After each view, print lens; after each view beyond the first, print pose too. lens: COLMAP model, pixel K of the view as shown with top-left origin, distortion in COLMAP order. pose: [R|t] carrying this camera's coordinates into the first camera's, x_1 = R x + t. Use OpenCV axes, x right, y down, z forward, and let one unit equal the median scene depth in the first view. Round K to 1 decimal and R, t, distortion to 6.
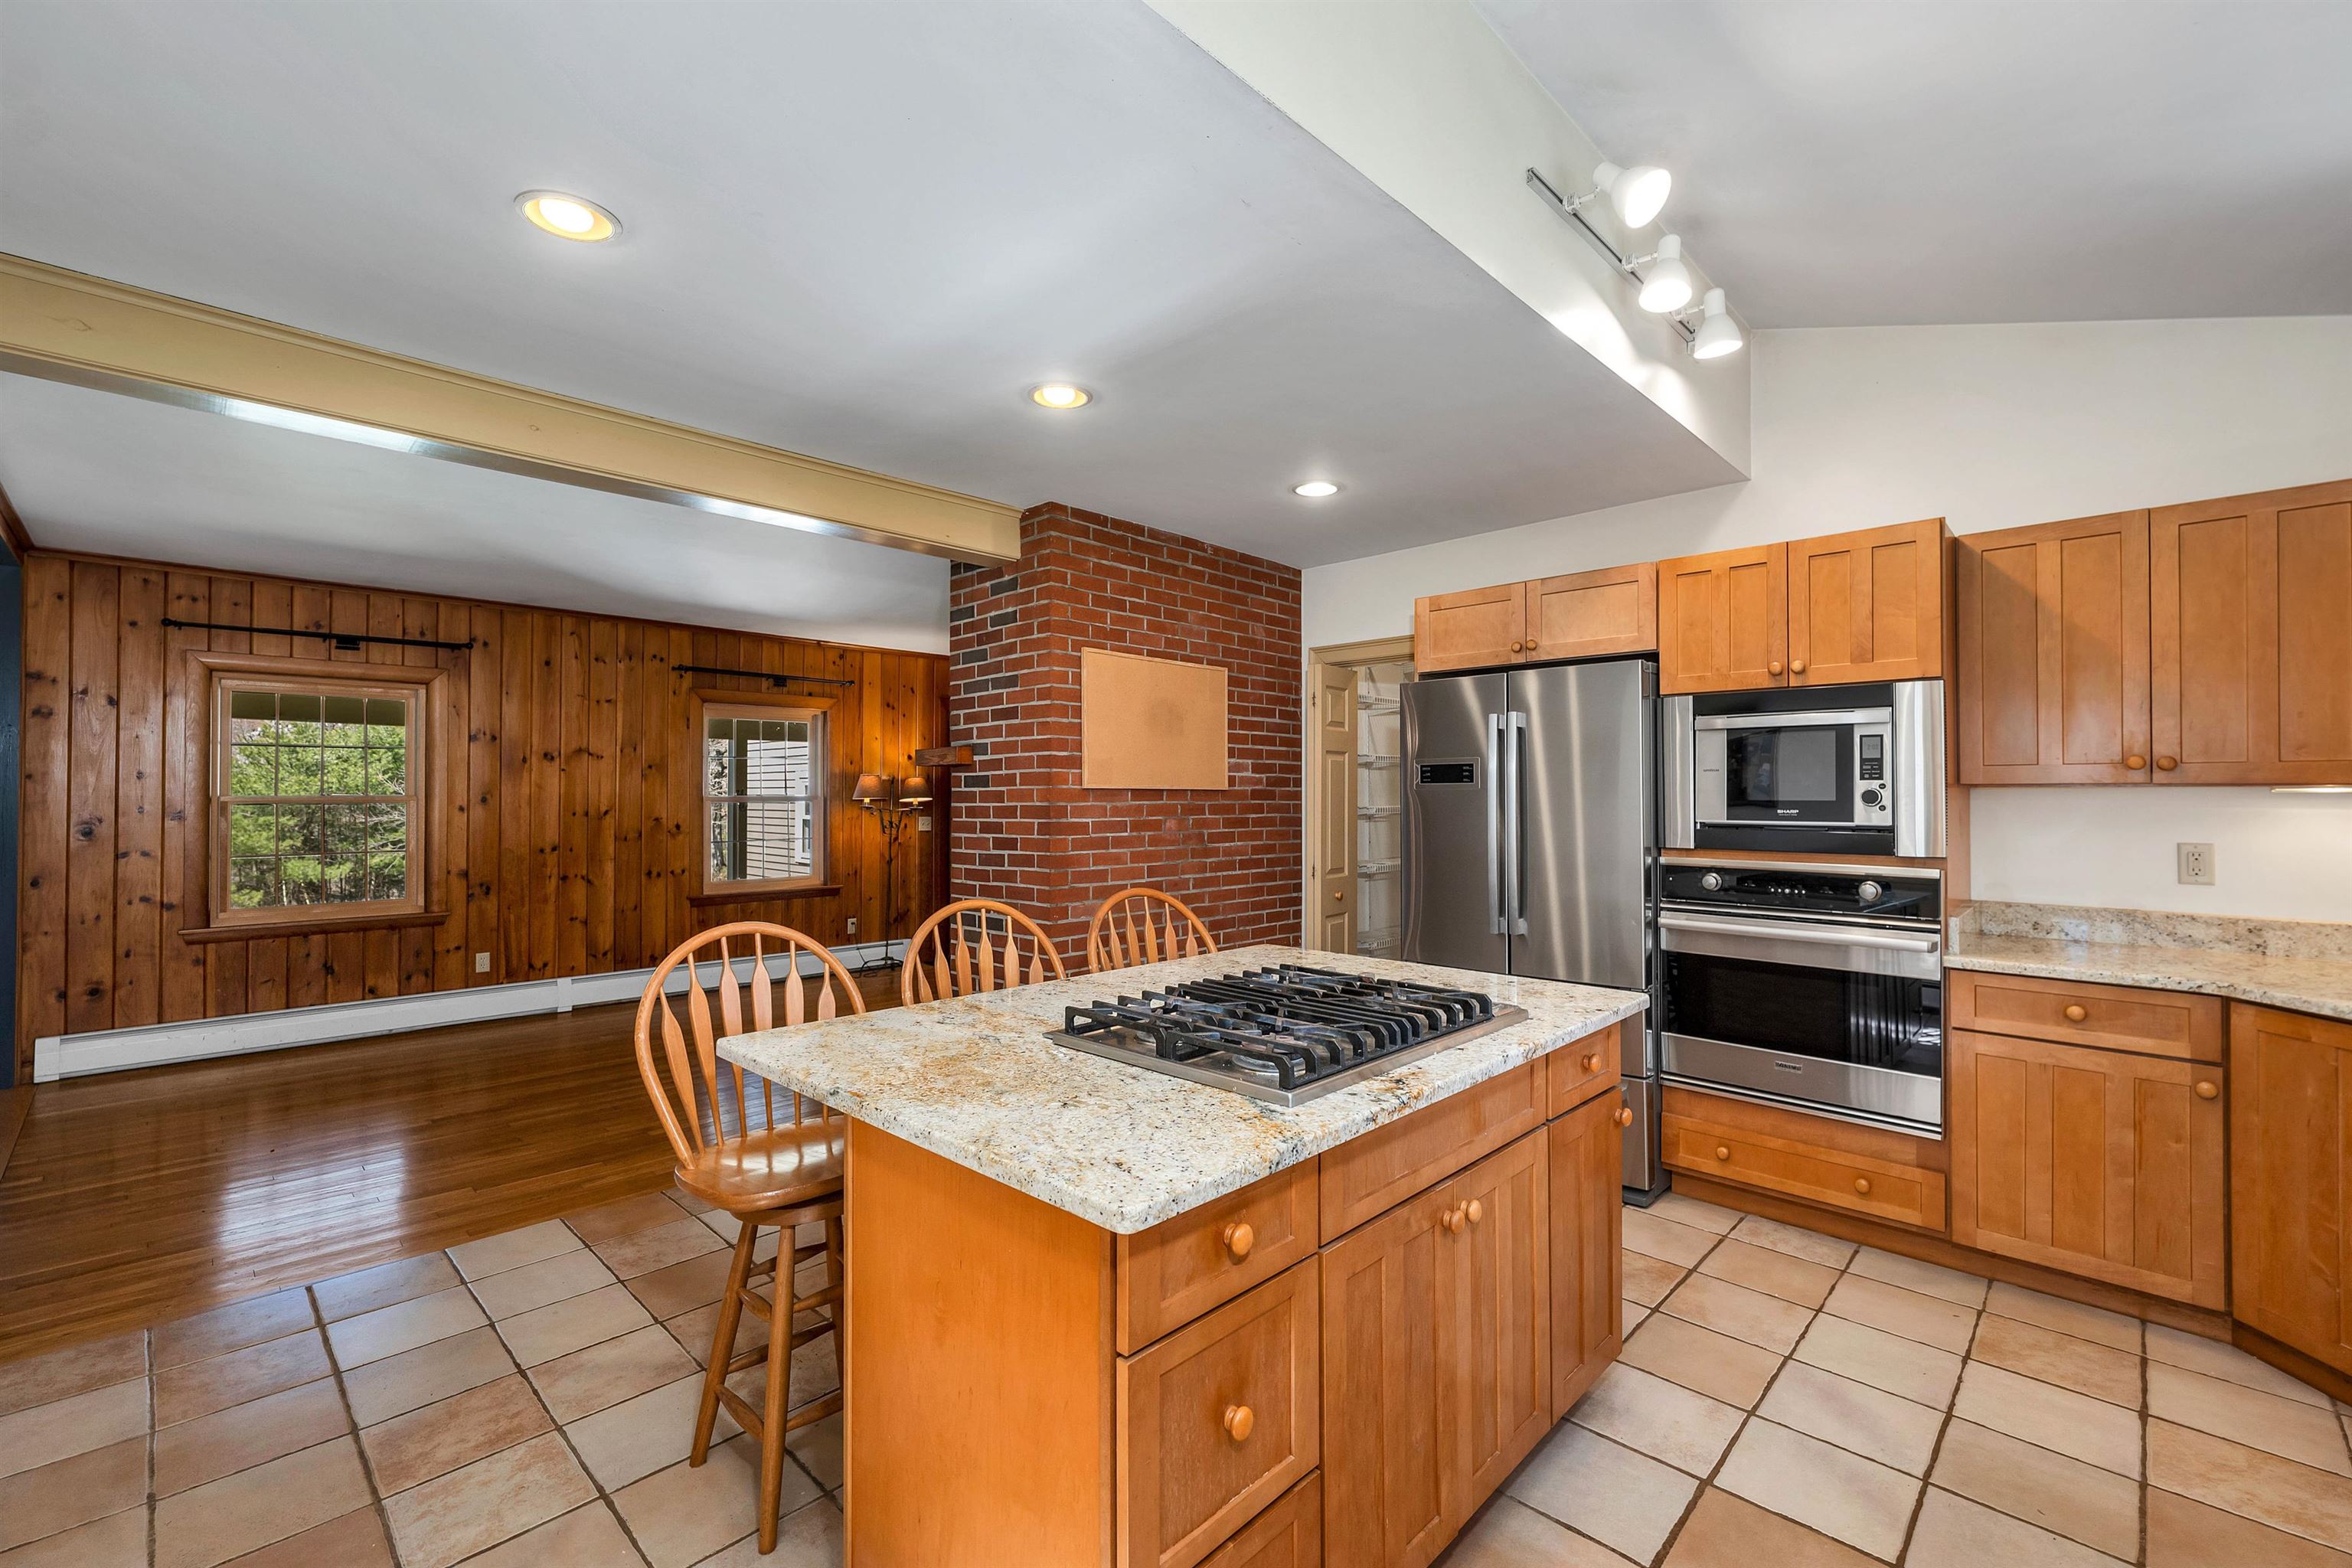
lens RADIAL K [[1003.1, 0, 1176.0], [0, 1003.1, 784.0], [0, 0, 1]] dist [0.002131, 0.000189]
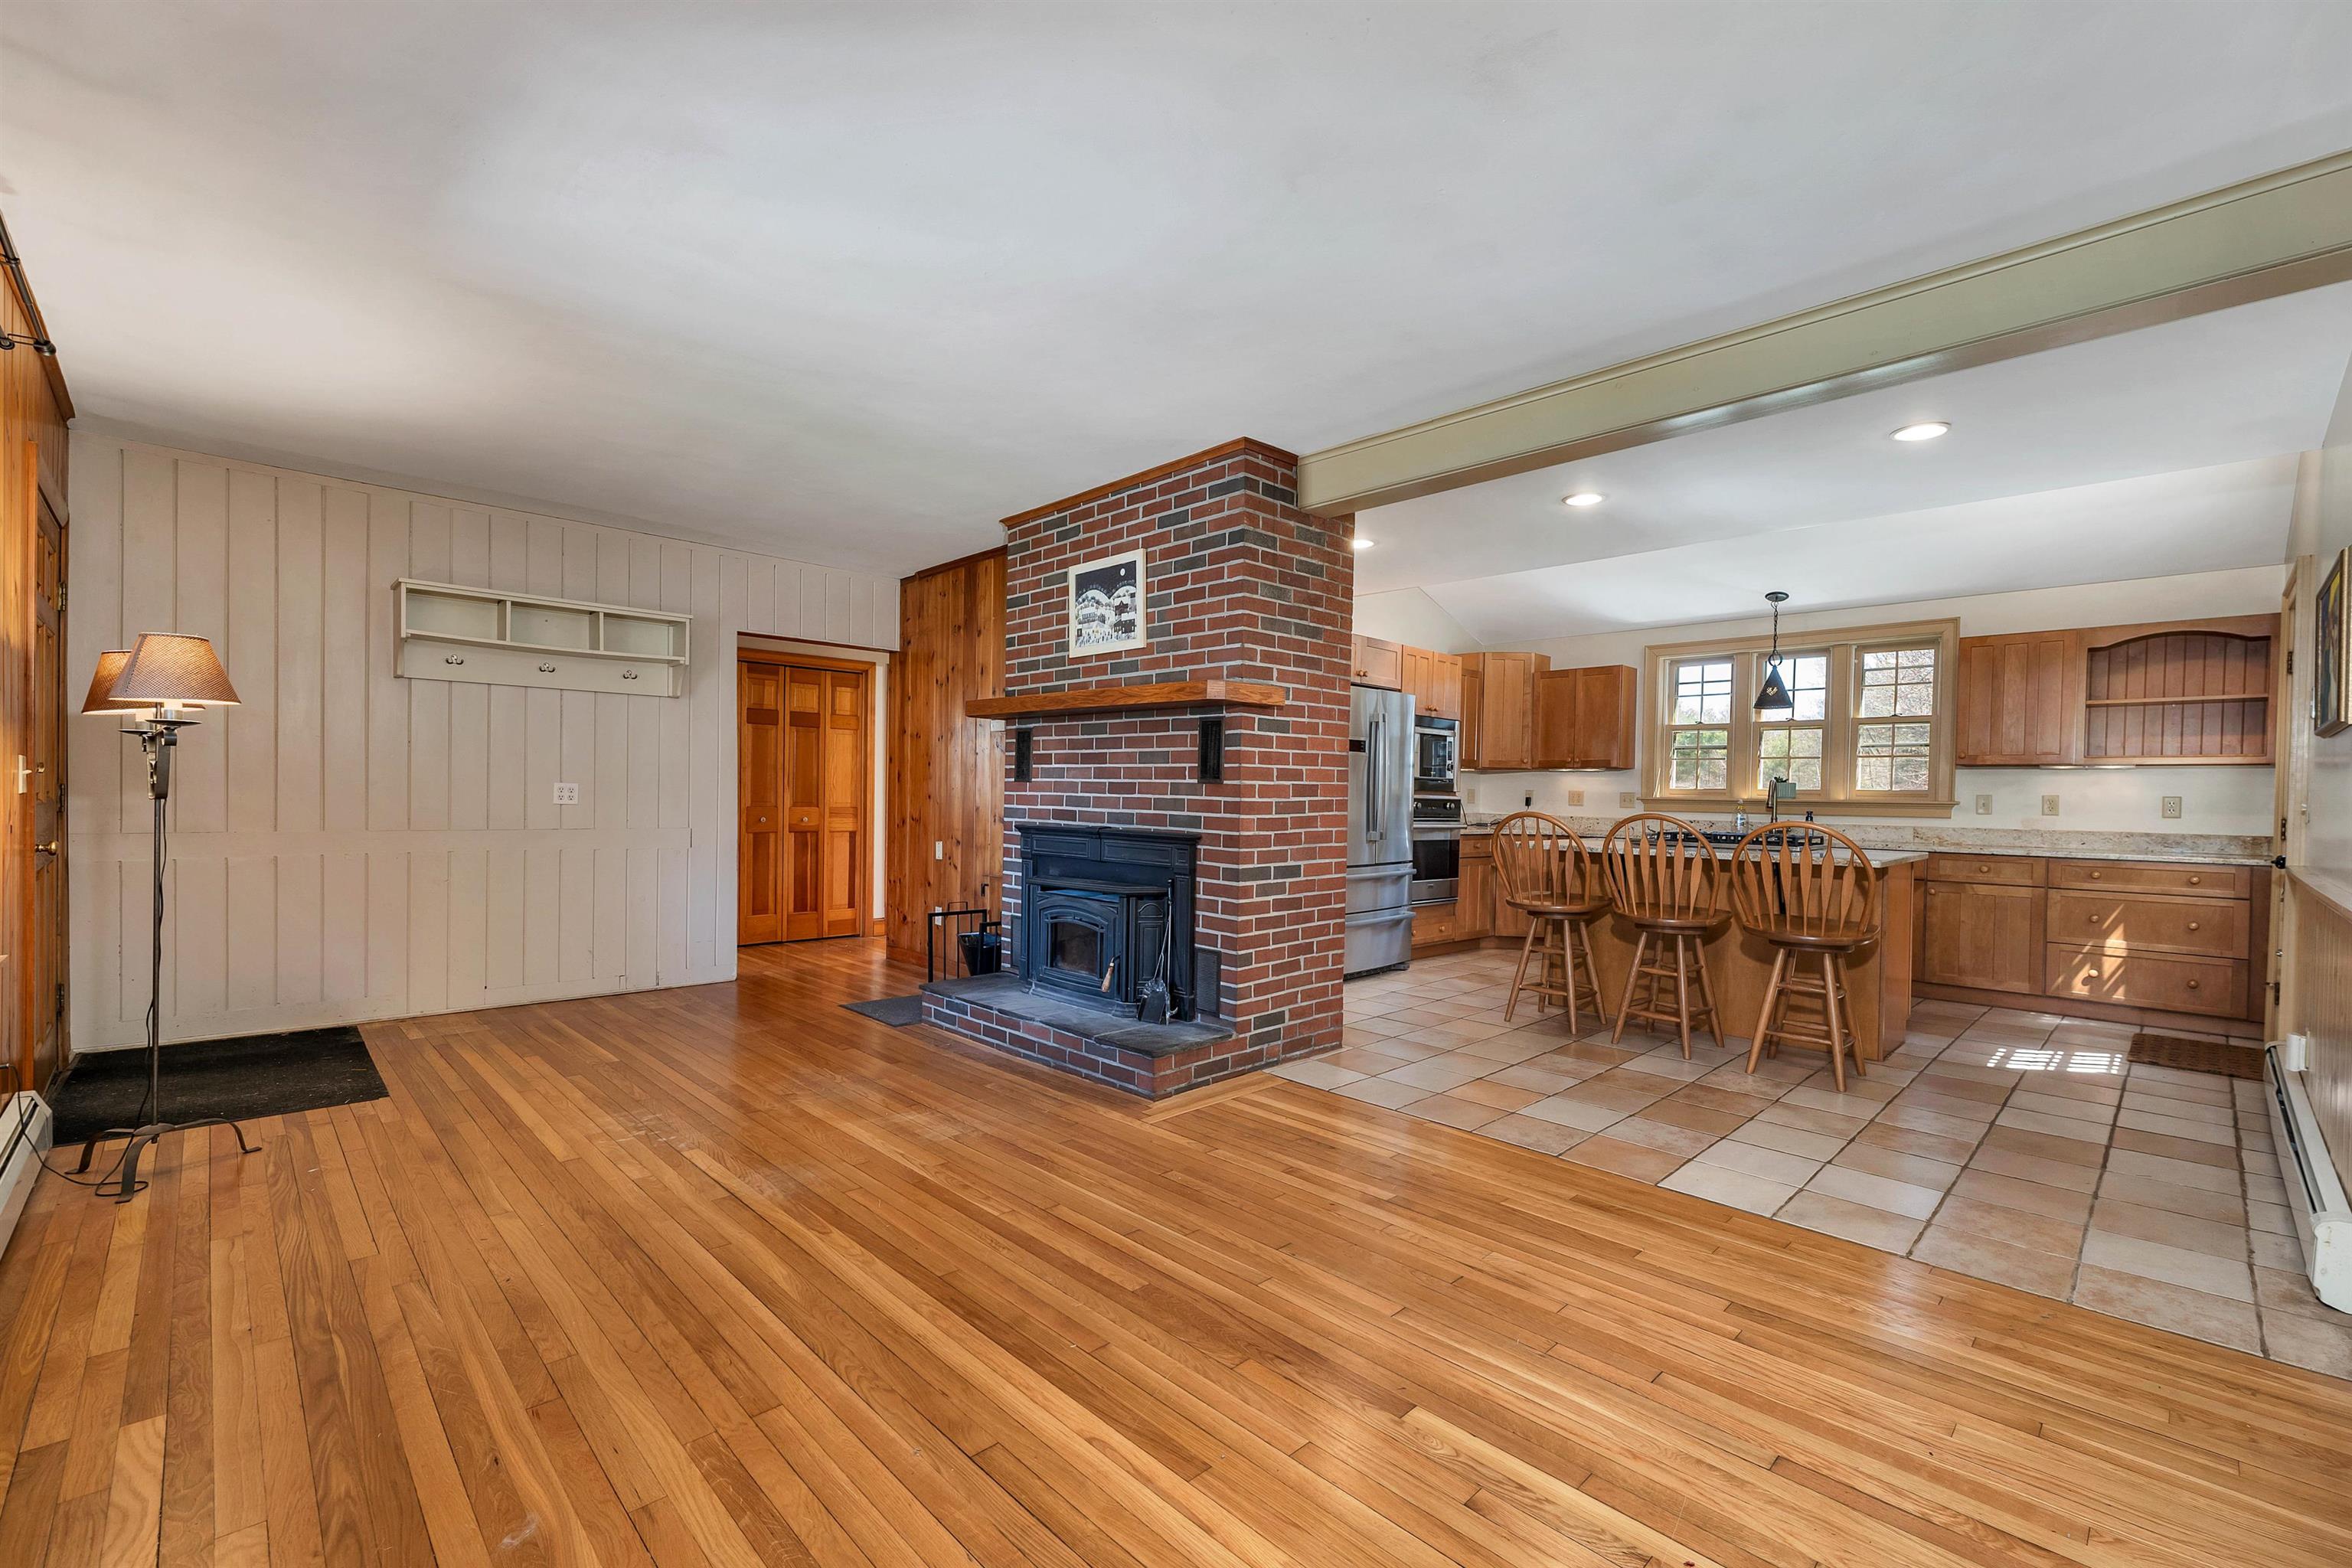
lens RADIAL K [[984.8, 0, 1207.6], [0, 984.8, 812.1], [0, 0, 1]] dist [-0.000114, -0.000078]
pose [[0.013994, -0.017162, 0.999755, -1.160369], [-0.028257, 0.999447, 0.017552, 0.065992], [-0.999503, -0.028495, 0.013501, 1.074870]]
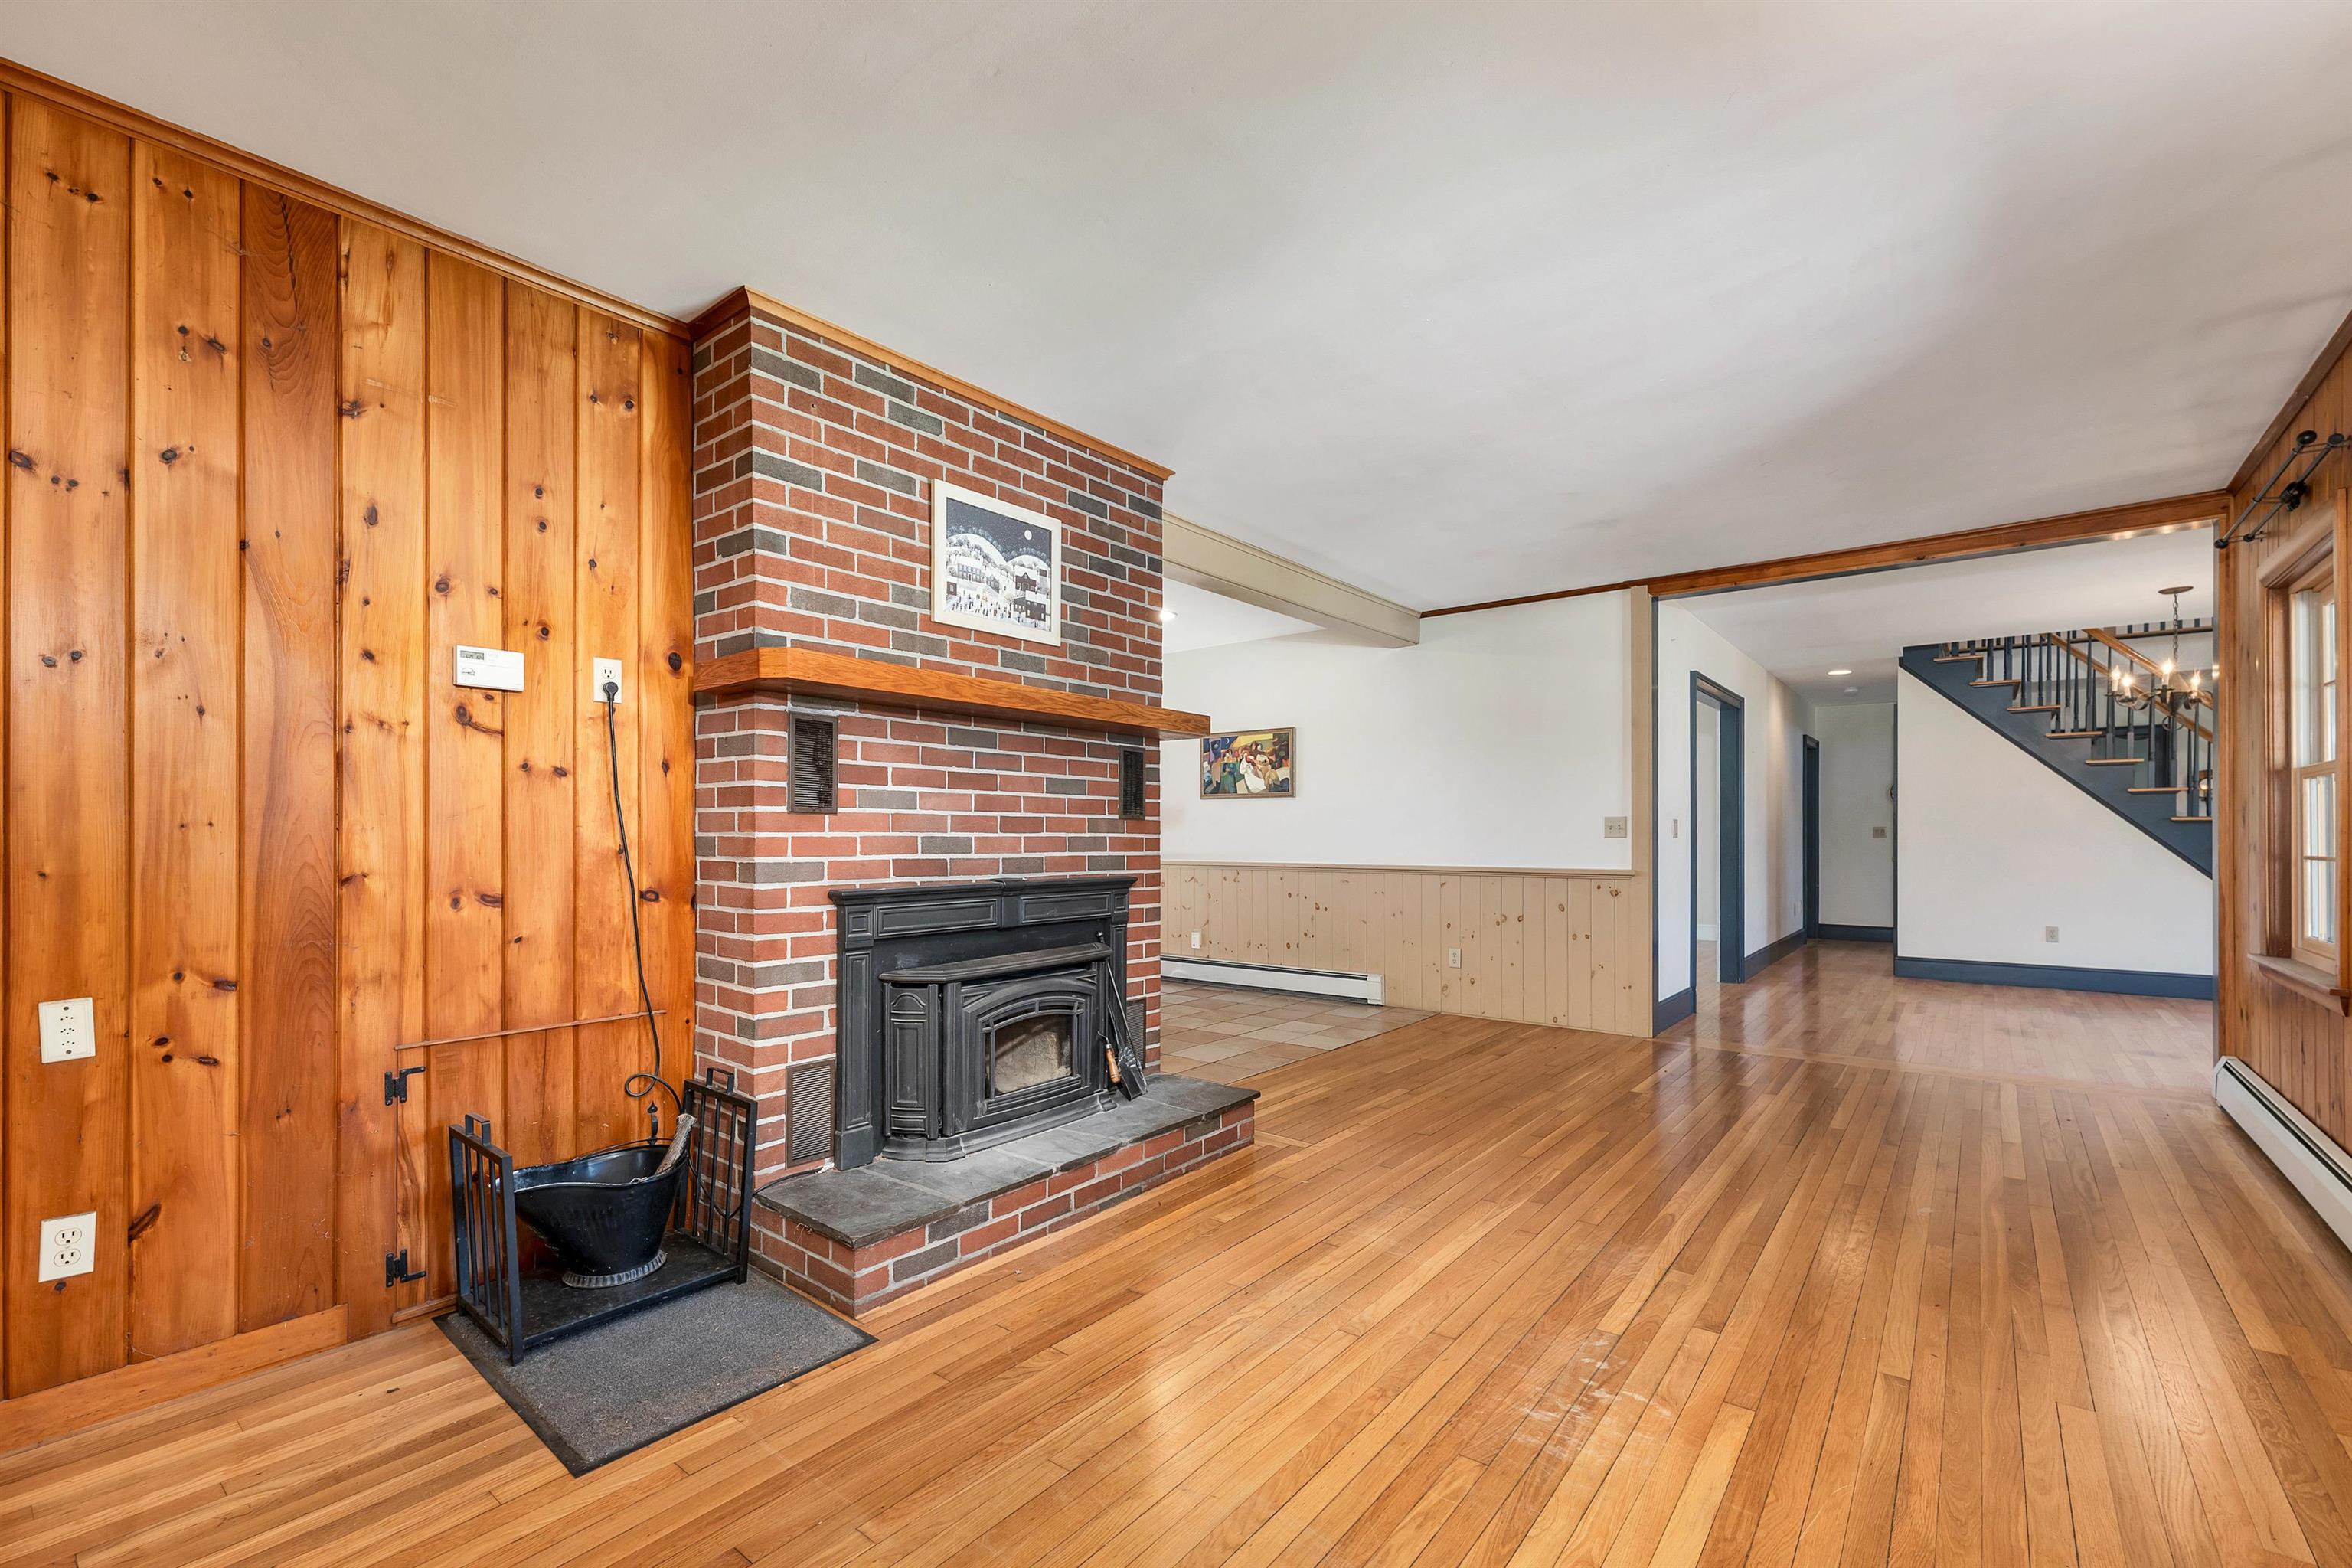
lens RADIAL K [[986.3, 0, 1176.8], [0, 986.3, 843.3], [0, 0, 1]] dist [0.000680, -0.000097]
pose [[-0.996627, 0.002517, -0.082029, -0.188499], [0.002712, 0.999994, -0.002272, 0.078037], [0.082023, -0.002487, -0.996627, 1.951627]]
